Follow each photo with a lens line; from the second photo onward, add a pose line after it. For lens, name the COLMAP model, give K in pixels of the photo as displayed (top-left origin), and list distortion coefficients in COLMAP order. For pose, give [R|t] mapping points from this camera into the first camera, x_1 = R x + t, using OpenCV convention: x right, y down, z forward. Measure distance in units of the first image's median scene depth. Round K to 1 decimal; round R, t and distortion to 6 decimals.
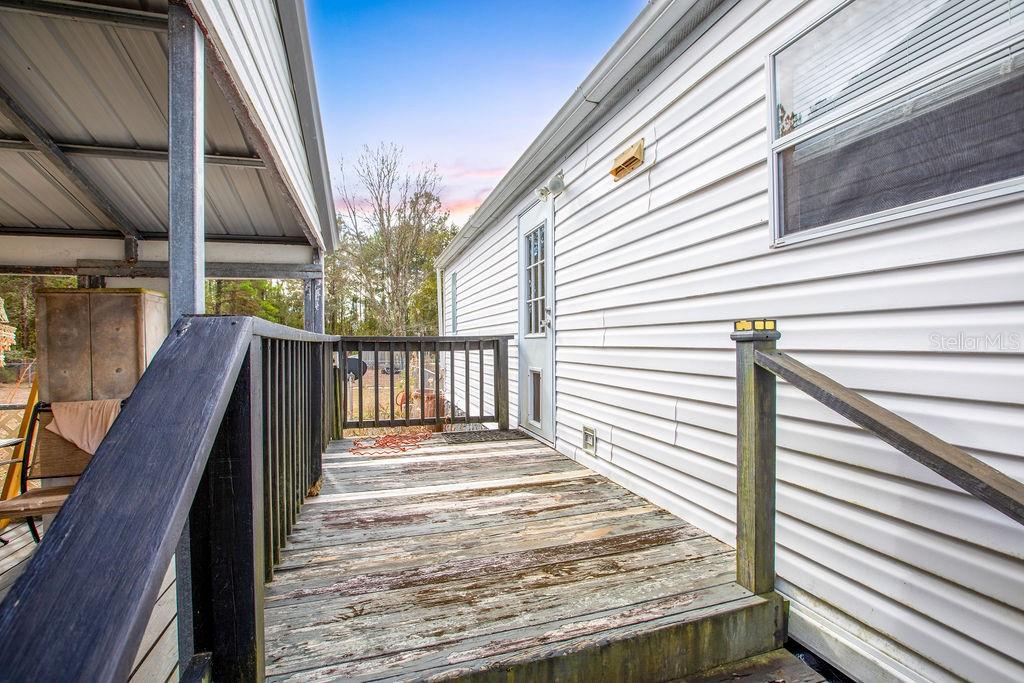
lens RADIAL K [[466.4, 0, 512.0], [0, 466.4, 341.5], [0, 0, 1]] dist [-0.000660, -0.000004]
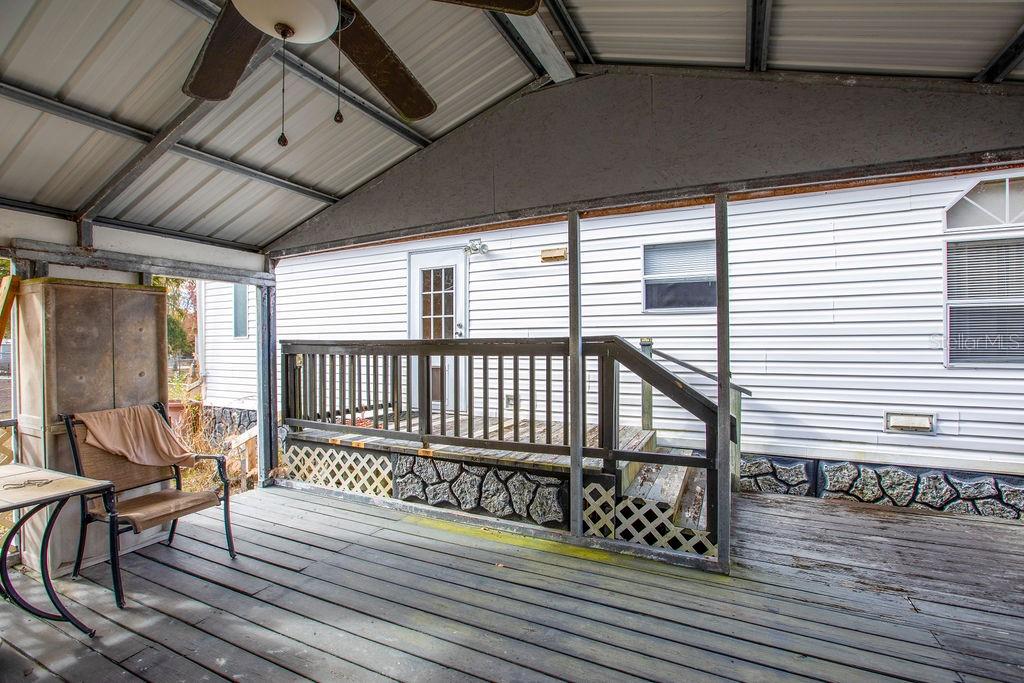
lens RADIAL K [[466.4, 0, 512.0], [0, 466.4, 341.5], [0, 0, 1]] dist [-0.000660, -0.000004]
pose [[0.679311, 0.012743, 0.733740, -1.047009], [-0.001706, 0.999874, -0.015785, 0.010757], [-0.733849, 0.009471, 0.679247, -0.169308]]
